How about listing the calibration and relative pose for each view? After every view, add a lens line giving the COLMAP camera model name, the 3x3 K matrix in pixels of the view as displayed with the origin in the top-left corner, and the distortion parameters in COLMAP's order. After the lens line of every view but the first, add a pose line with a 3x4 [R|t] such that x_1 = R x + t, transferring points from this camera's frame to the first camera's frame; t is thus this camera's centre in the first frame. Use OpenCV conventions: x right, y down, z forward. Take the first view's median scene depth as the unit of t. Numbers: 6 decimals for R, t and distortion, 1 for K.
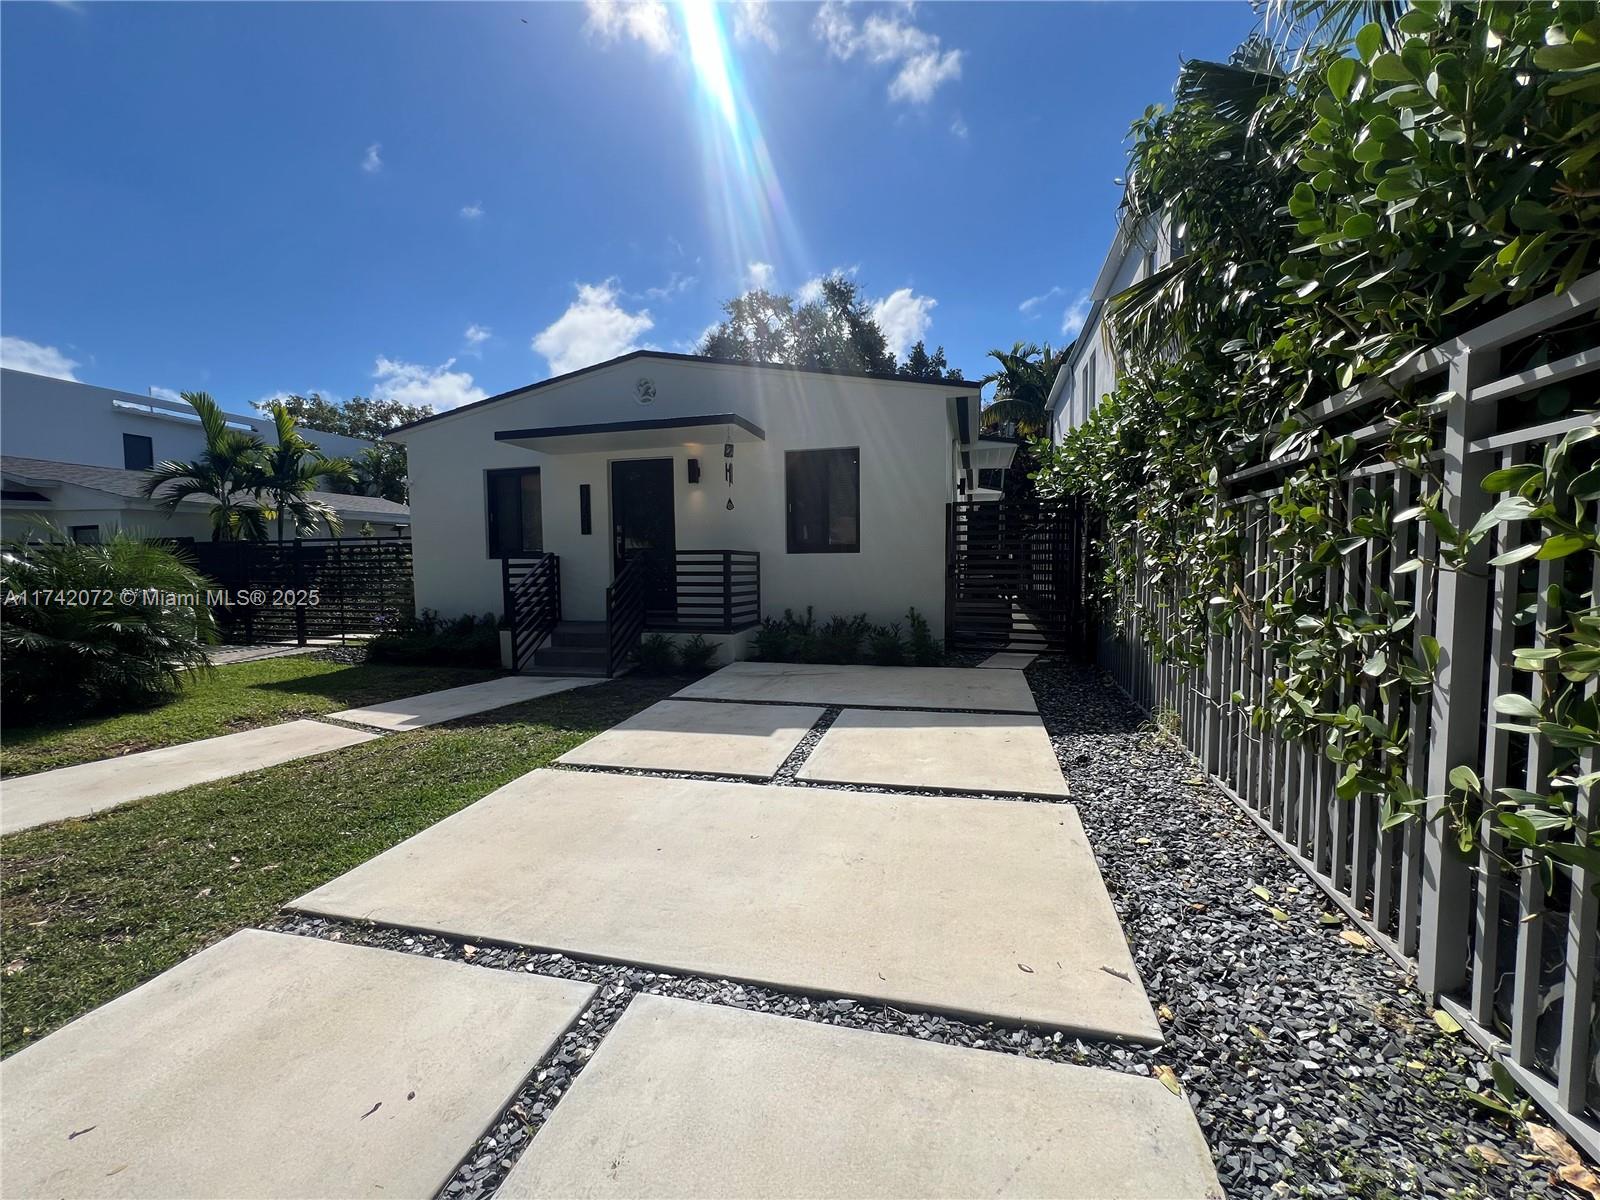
lens RADIAL K [[644.4, 0, 798.6], [0, 644.4, 601.2], [0, 0, 1]] dist [-0.001464, 0.000381]
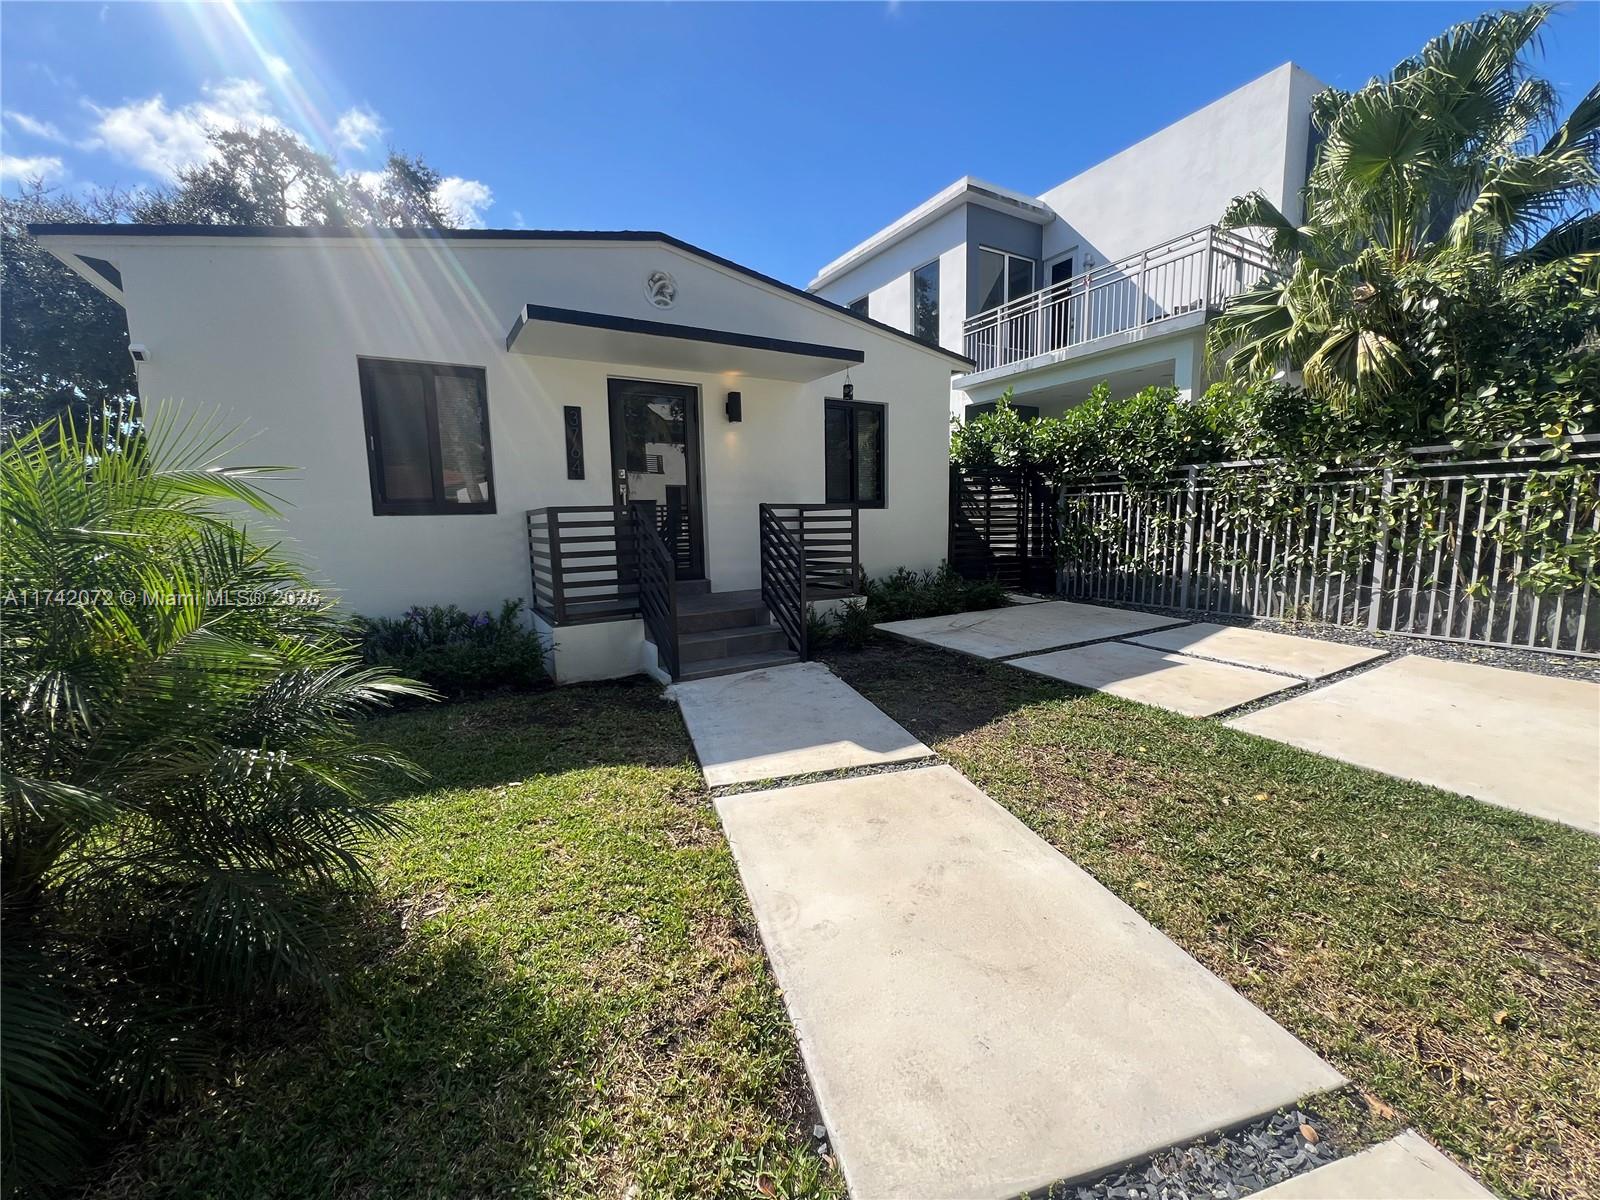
lens RADIAL K [[644.4, 0, 798.6], [0, 644.4, 601.2], [0, 0, 1]] dist [-0.001464, 0.000381]
pose [[0.697049, -0.092076, 0.711087, -0.690785], [0.053746, 0.995640, 0.076237, -0.013636], [-0.715006, -0.014923, 0.698959, 0.355277]]
